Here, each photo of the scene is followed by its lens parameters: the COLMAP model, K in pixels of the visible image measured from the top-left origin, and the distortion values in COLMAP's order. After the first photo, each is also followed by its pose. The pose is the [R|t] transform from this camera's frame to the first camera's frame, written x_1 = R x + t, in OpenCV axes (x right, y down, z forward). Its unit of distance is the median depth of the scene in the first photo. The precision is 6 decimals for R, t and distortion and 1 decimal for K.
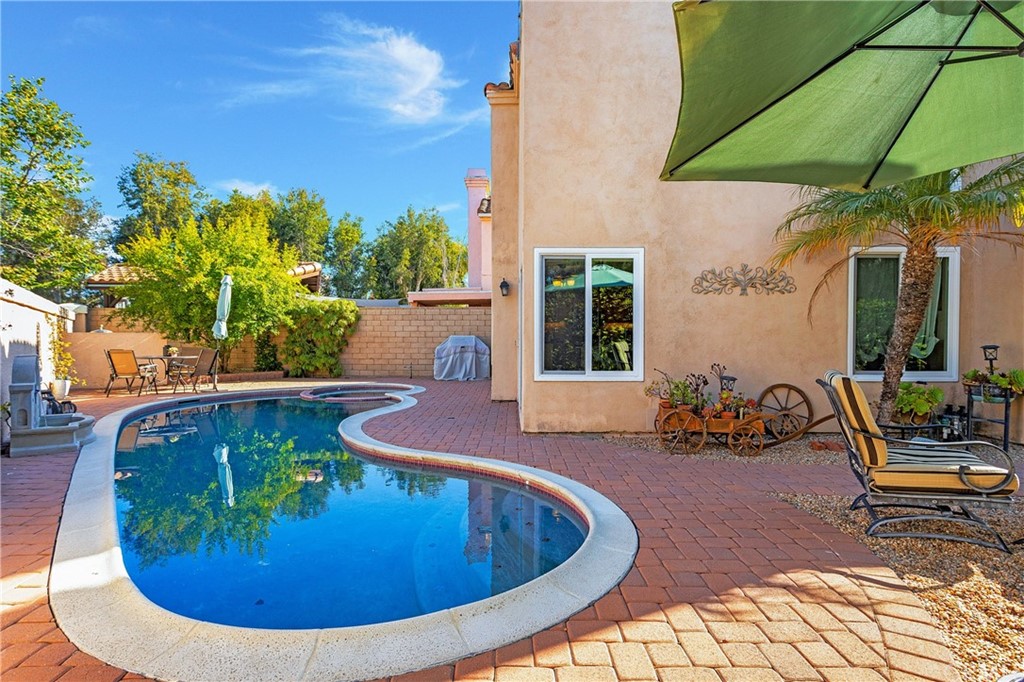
lens RADIAL K [[522.8, 0, 499.0], [0, 522.8, 348.8], [0, 0, 1]] dist [-0.002142, 0.001849]
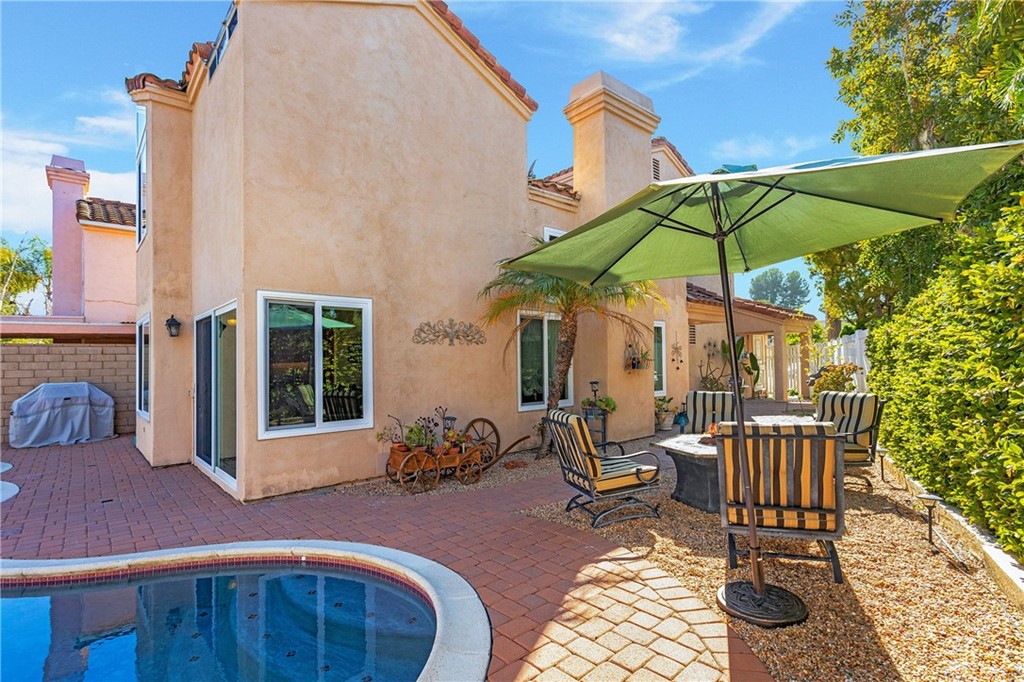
lens RADIAL K [[522.8, 0, 499.0], [0, 522.8, 348.8], [0, 0, 1]] dist [-0.002142, 0.001849]
pose [[0.715168, -0.001918, 0.698950, -0.277553], [0.034248, 0.998891, -0.032301, -0.053665], [-0.698113, 0.047038, 0.714441, 0.087884]]
